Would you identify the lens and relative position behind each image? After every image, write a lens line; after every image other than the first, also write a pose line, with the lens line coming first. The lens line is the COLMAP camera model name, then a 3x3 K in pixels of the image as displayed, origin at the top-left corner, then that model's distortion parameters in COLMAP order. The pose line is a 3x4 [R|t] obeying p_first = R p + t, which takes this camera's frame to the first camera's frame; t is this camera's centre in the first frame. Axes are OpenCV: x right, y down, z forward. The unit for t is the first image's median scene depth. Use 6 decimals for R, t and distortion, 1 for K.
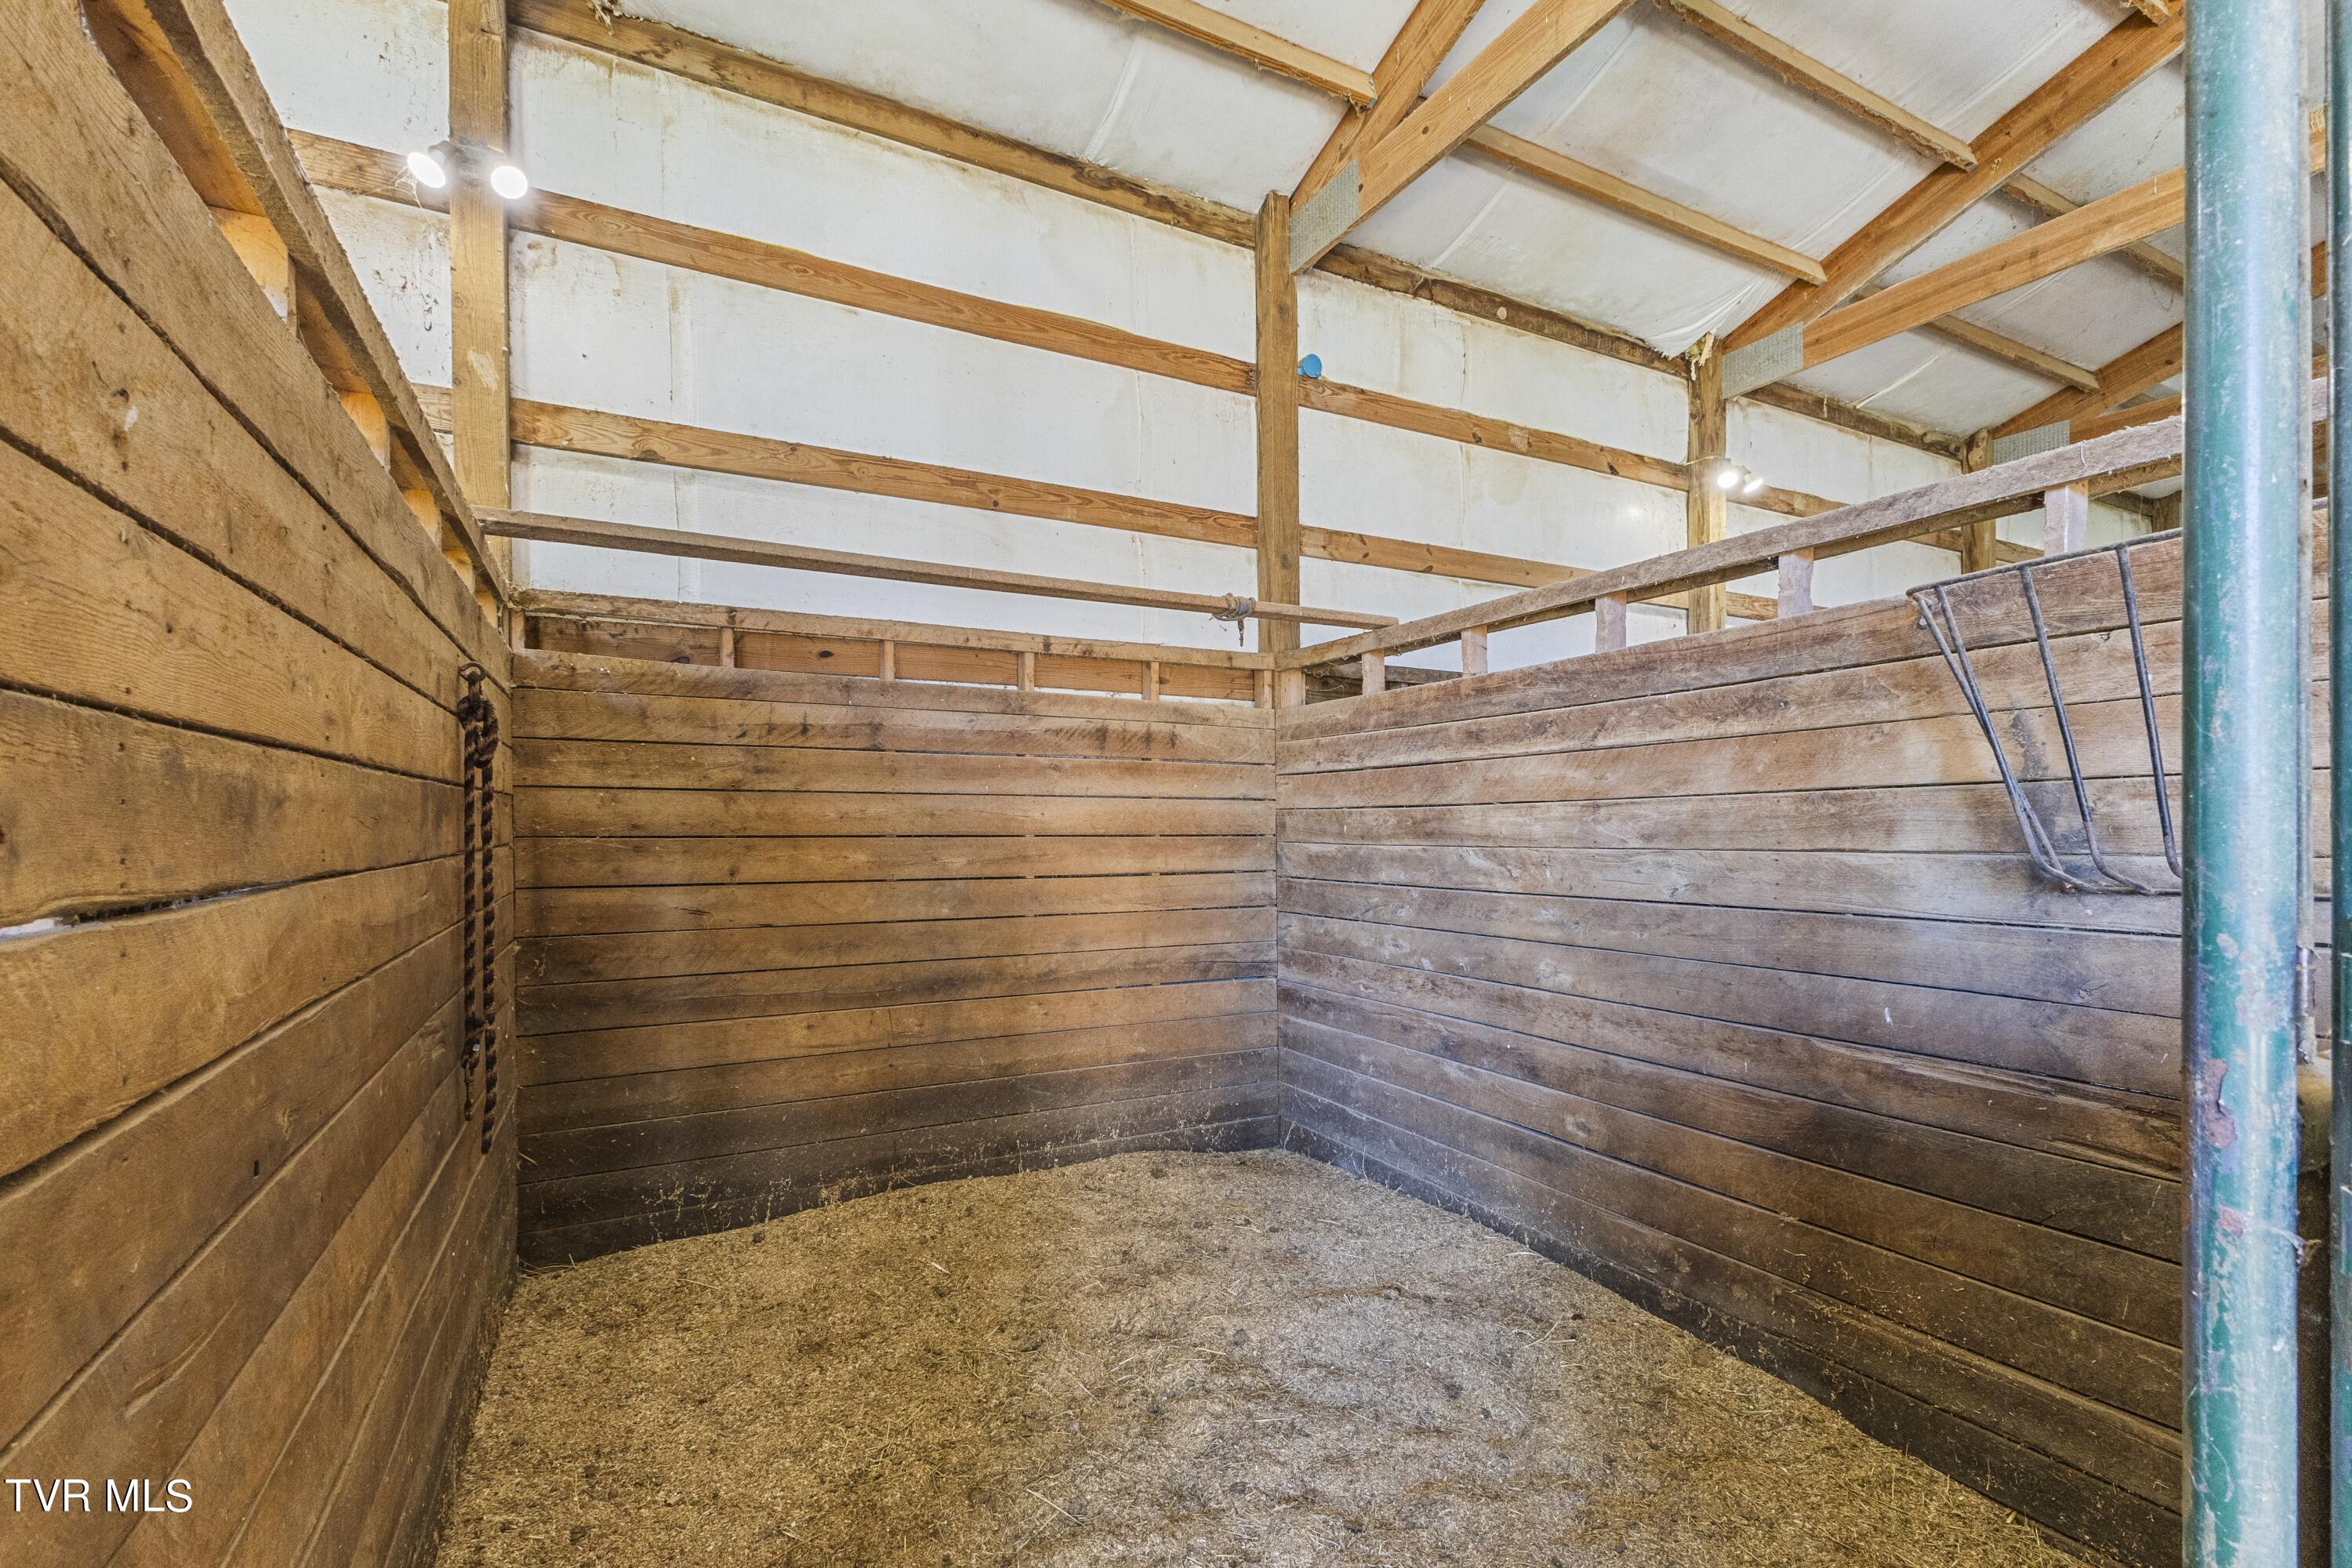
lens RADIAL K [[1037.7, 0, 1176.5], [0, 1037.7, 828.5], [0, 0, 1]] dist [0.011841, -0.000391]
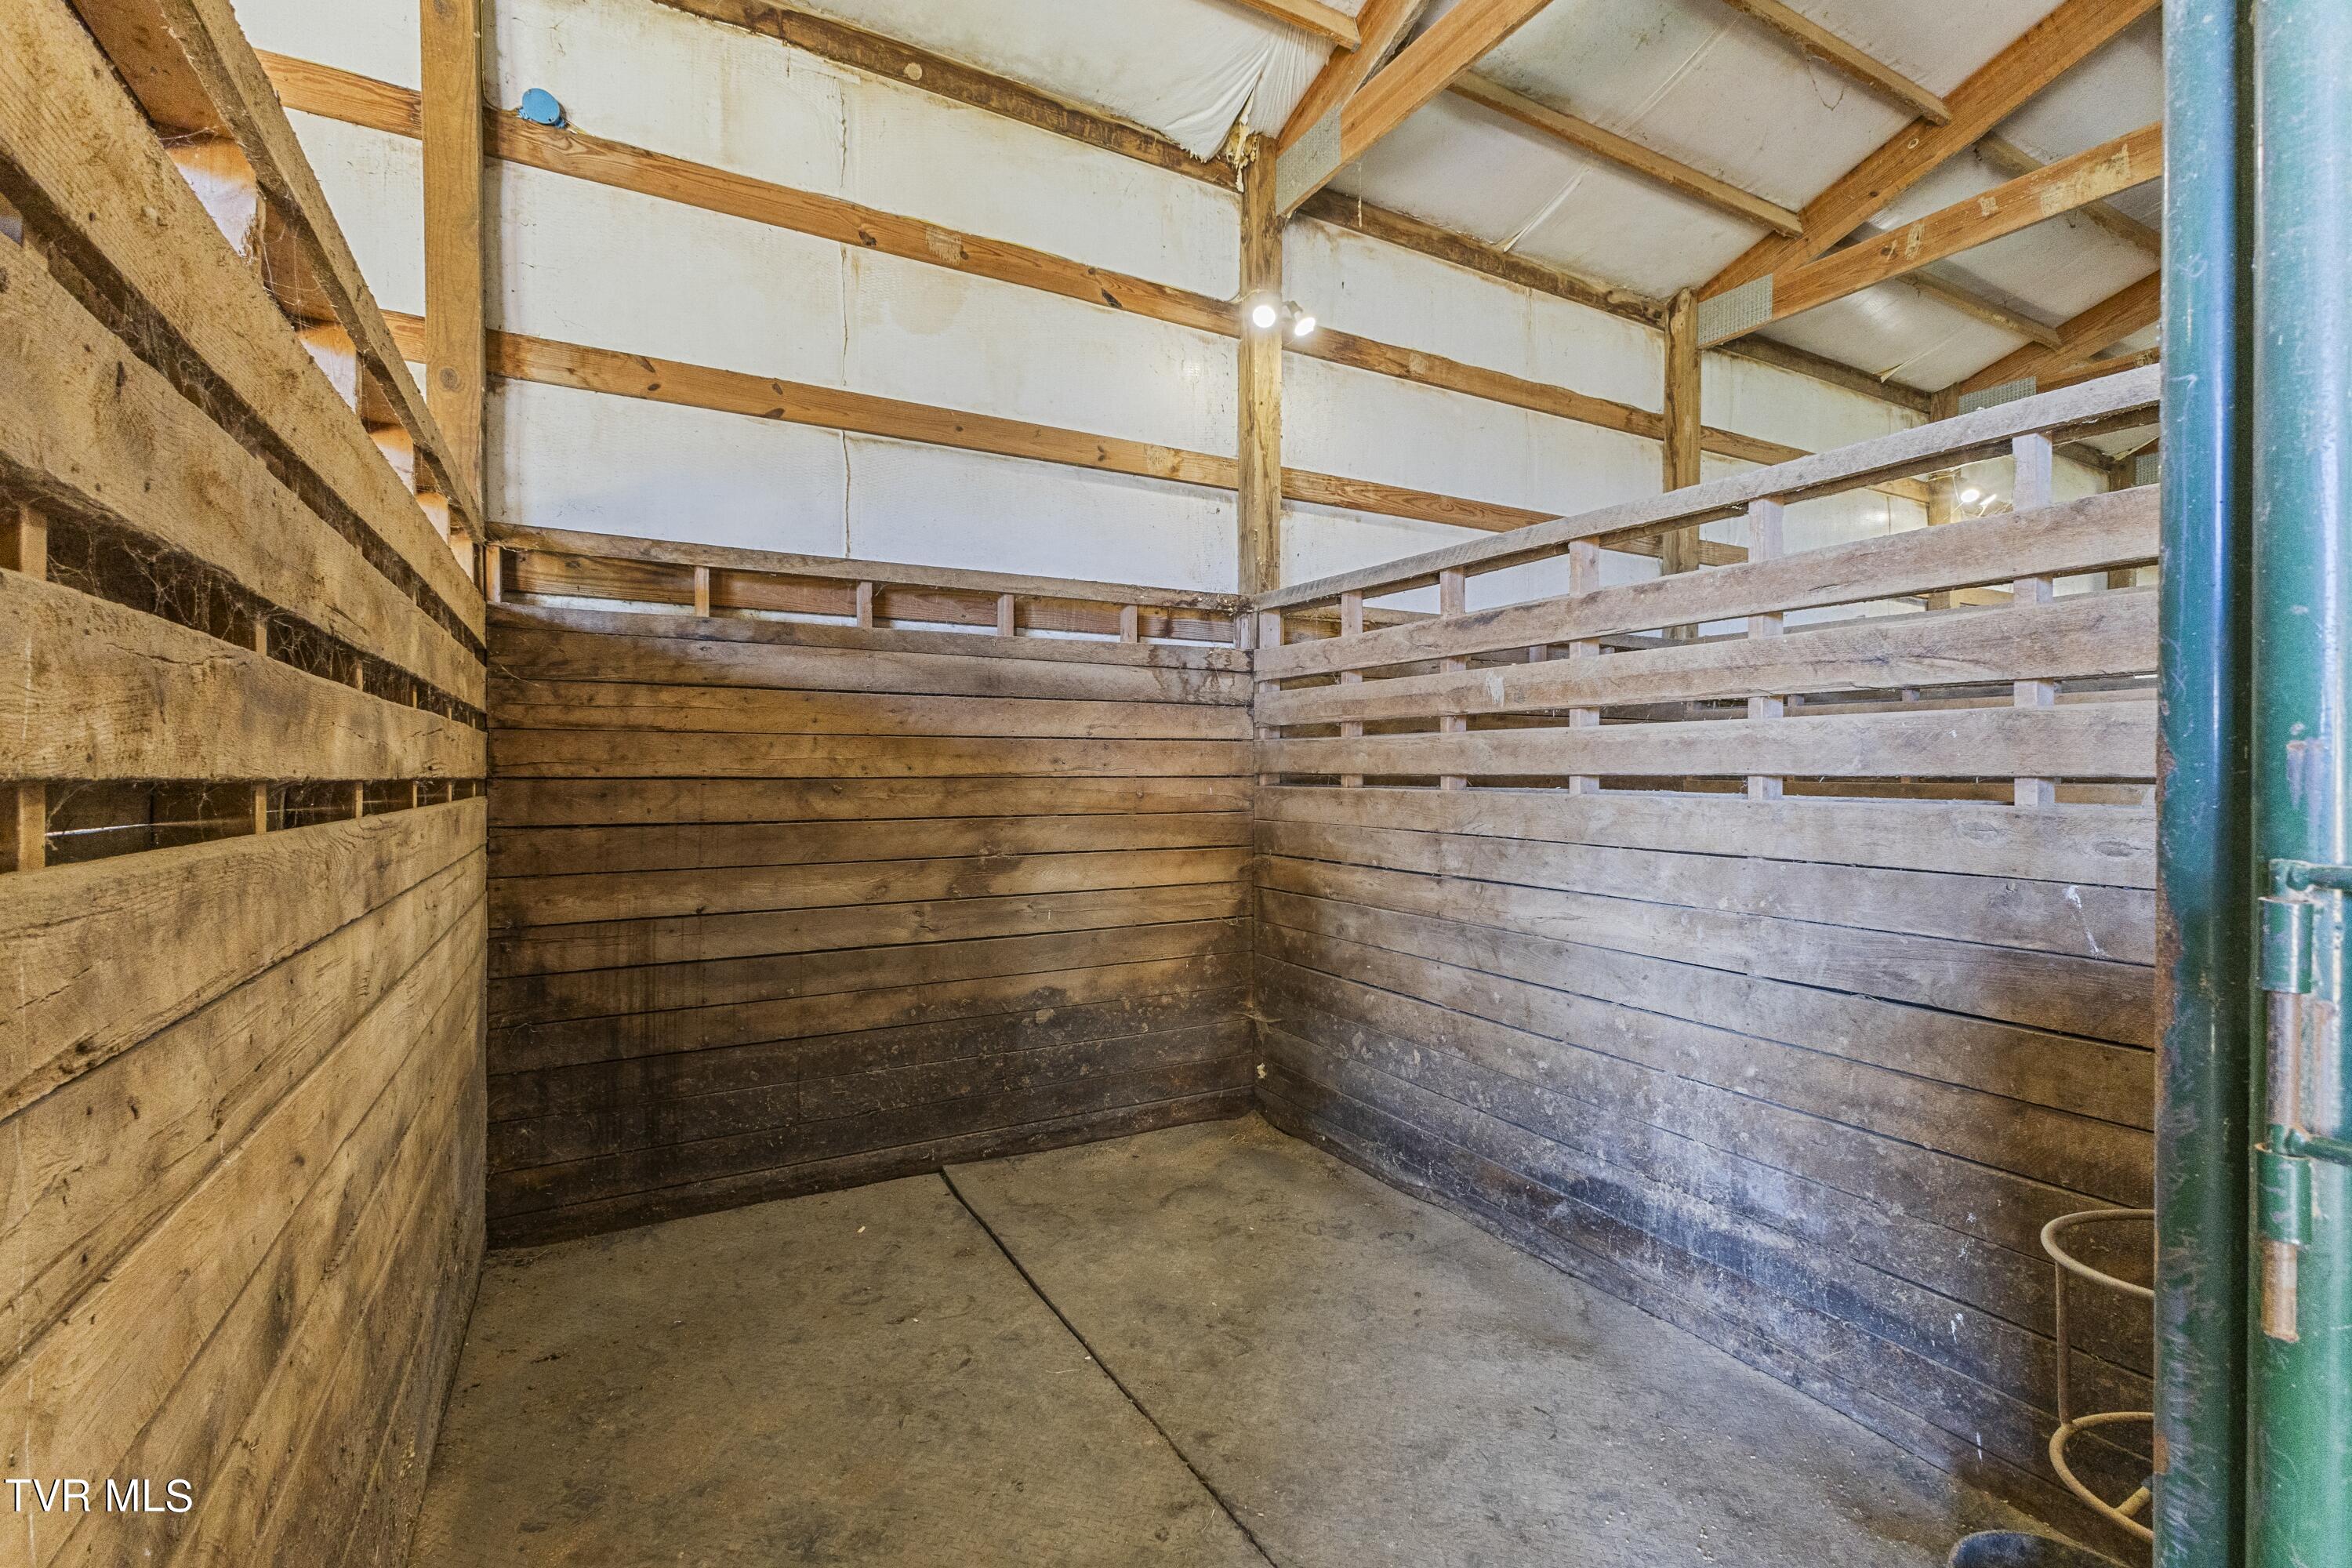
lens RADIAL K [[1026.4, 0, 1176.0], [0, 1026.4, 784.0], [0, 0, 1]] dist [0.001643, 0.008441]
pose [[0.999819, 0.006567, 0.017847, 0.442228], [-0.006852, 0.999850, 0.015925, -0.003202], [-0.017740, -0.016045, 0.999714, 0.235921]]
